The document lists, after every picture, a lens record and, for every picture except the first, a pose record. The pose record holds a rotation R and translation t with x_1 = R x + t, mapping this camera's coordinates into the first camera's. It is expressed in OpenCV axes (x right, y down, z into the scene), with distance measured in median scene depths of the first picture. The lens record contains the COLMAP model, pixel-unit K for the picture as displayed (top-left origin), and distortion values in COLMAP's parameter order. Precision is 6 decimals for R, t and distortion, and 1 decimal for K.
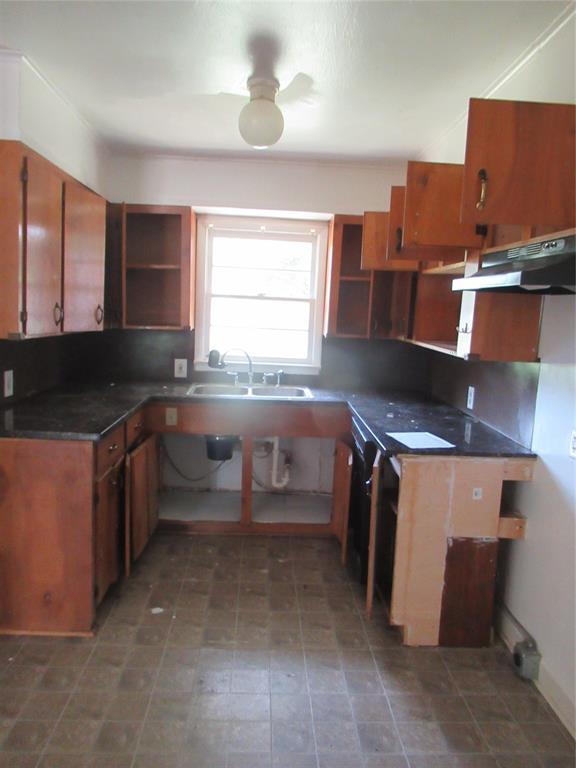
lens RADIAL K [[571.4, 0, 291.6], [0, 571.4, 381.4], [0, 0, 1]] dist [0.007540, -0.014723]
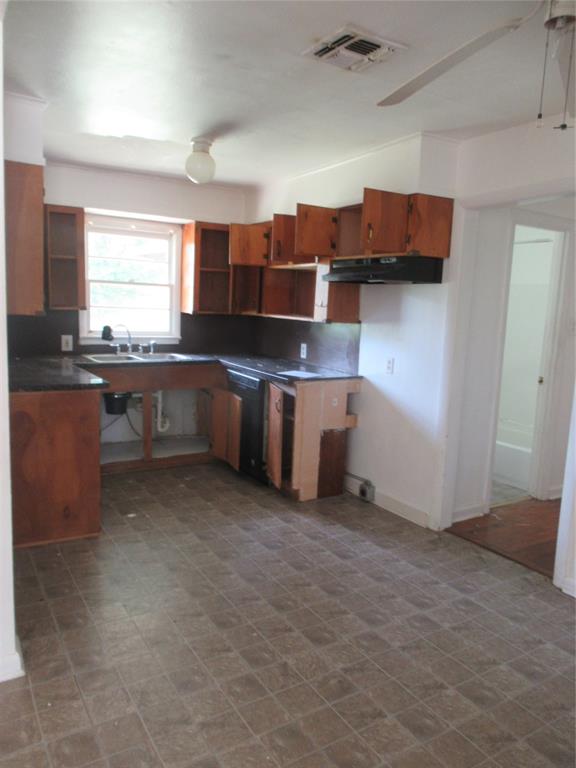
lens RADIAL K [[571.4, 0, 291.6], [0, 571.4, 381.4], [0, 0, 1]] dist [0.007540, -0.014723]
pose [[0.872201, -0.075772, 0.483243, -0.440424], [0.061847, 0.997084, 0.044714, 0.038126], [-0.485222, -0.009113, 0.874344, -0.303393]]
